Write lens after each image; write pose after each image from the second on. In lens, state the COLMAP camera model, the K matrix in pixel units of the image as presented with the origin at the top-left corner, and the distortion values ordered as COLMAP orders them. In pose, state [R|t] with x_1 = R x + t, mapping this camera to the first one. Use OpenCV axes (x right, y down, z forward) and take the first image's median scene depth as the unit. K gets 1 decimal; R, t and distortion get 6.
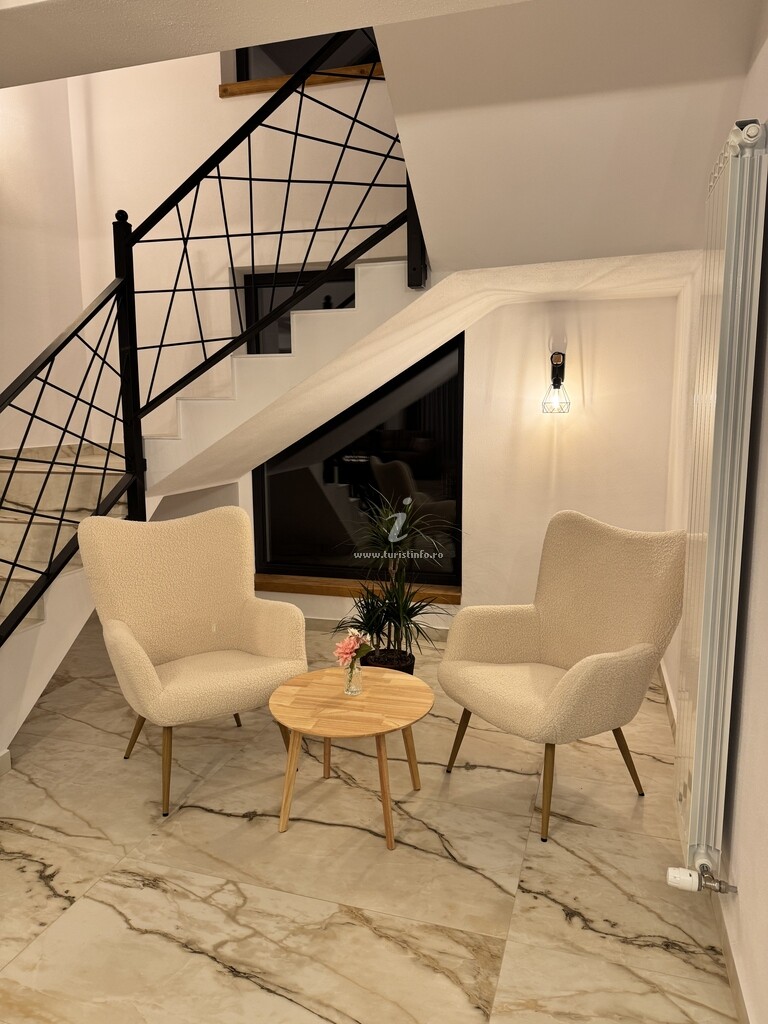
lens RADIAL K [[722.3, 0, 367.5], [0, 722.3, 487.9], [0, 0, 1]] dist [0.001266, -0.027054]
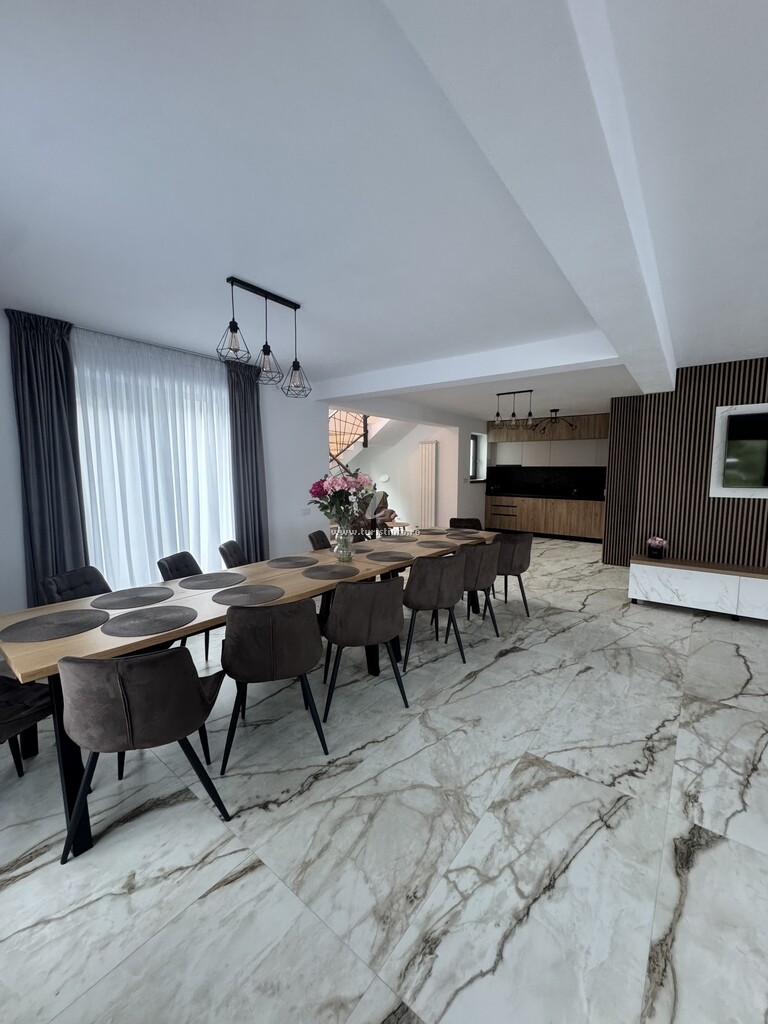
lens RADIAL K [[407.2, 0, 394.1], [0, 407.2, 512.9], [0, 0, 1]] dist [-0.004650, 0.000905]
pose [[0.353081, -0.099332, 0.930305, -0.848770], [0.126010, 0.990337, 0.057917, -0.116489], [-0.927068, 0.096778, 0.362186, 0.821695]]
